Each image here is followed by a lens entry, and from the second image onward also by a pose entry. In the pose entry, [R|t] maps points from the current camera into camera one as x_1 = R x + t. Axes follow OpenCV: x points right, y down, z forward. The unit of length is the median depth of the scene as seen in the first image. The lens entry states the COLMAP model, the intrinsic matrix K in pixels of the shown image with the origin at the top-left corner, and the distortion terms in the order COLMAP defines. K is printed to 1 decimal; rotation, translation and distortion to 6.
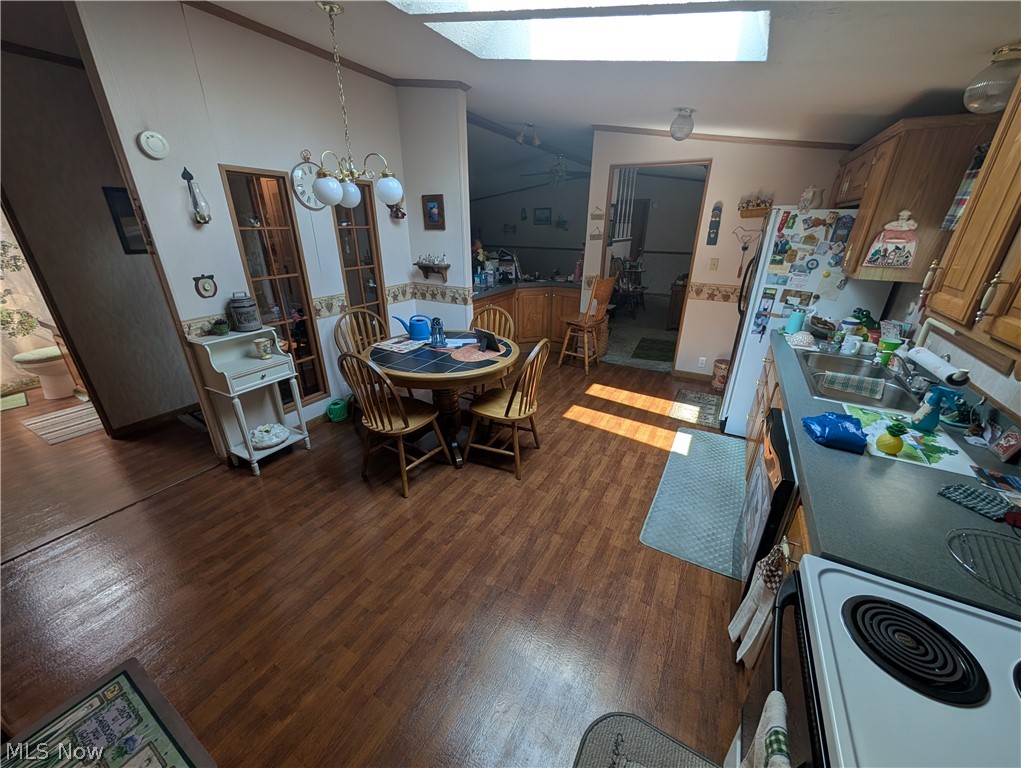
lens RADIAL K [[387.5, 0, 513.0], [0, 387.5, 386.4], [0, 0, 1]] dist [-0.002163, 0.000036]
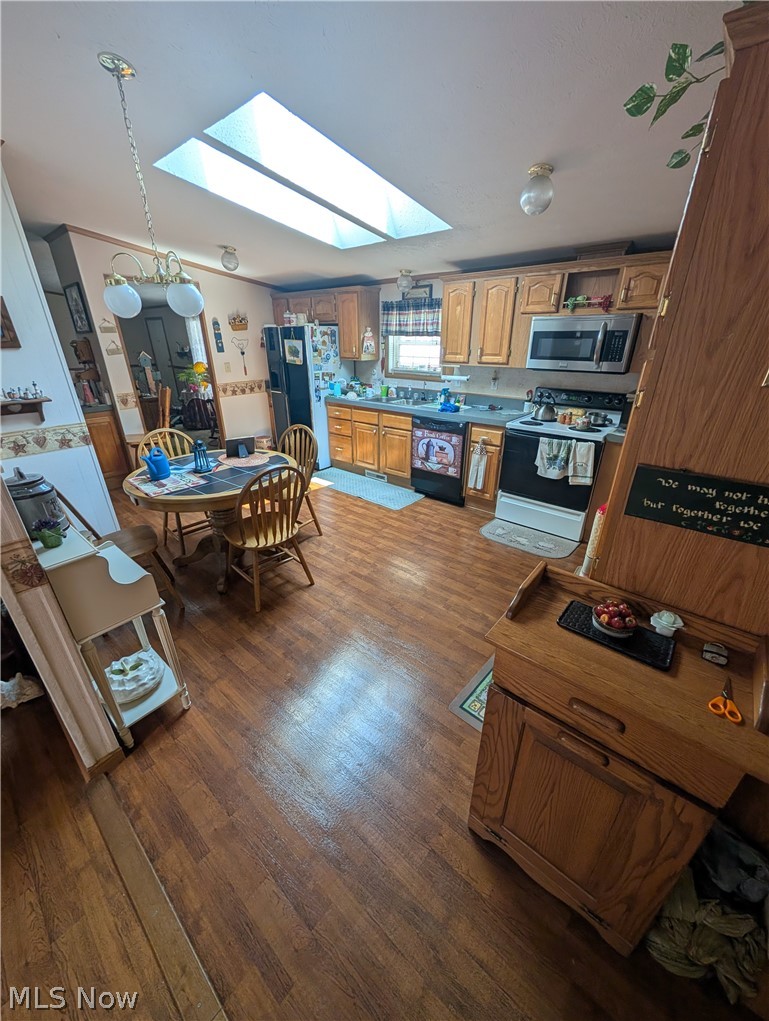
lens RADIAL K [[387.5, 0, 383.3], [0, 387.5, 513.4], [0, 0, 1]] dist [-0.002163, 0.000036]
pose [[0.198578, -0.416630, 0.887122, -1.021588], [0.388886, 0.864340, 0.318880, -0.150269], [-0.899630, 0.281667, 0.333661, 0.347823]]
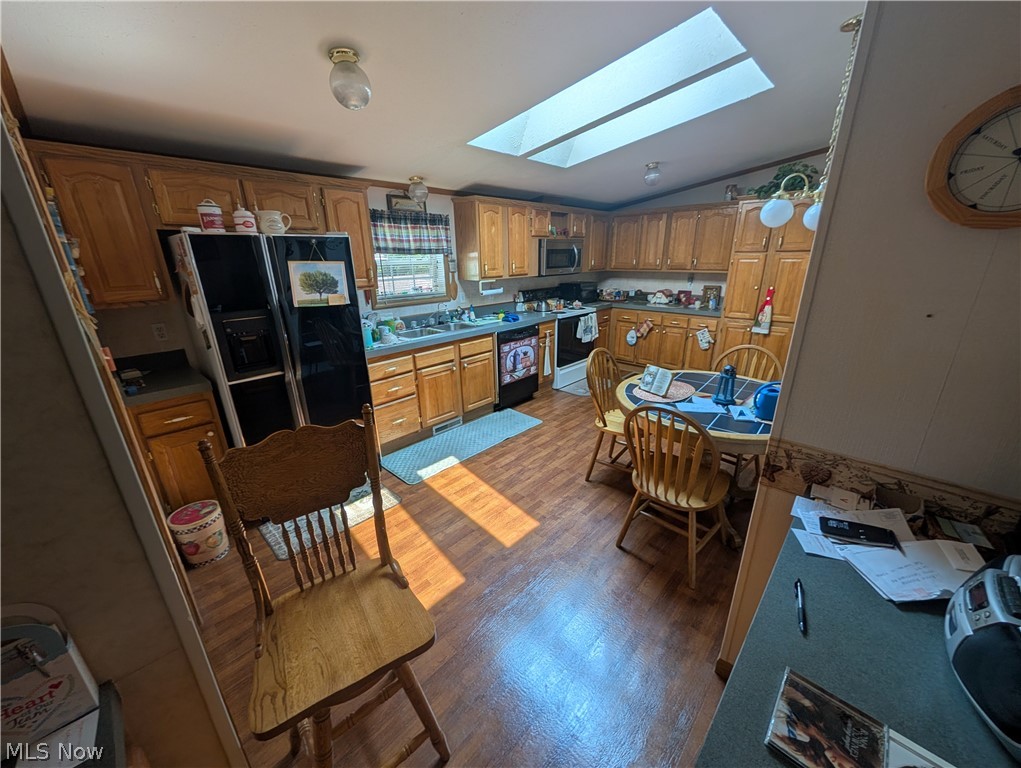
lens RADIAL K [[387.5, 0, 513.0], [0, 387.5, 386.4], [0, 0, 1]] dist [-0.002163, 0.000036]
pose [[-0.969652, -0.073331, 0.233232, 0.041179], [0.102179, 0.745103, 0.659076, -0.718129], [-0.222113, 0.662906, -0.714997, 1.715791]]
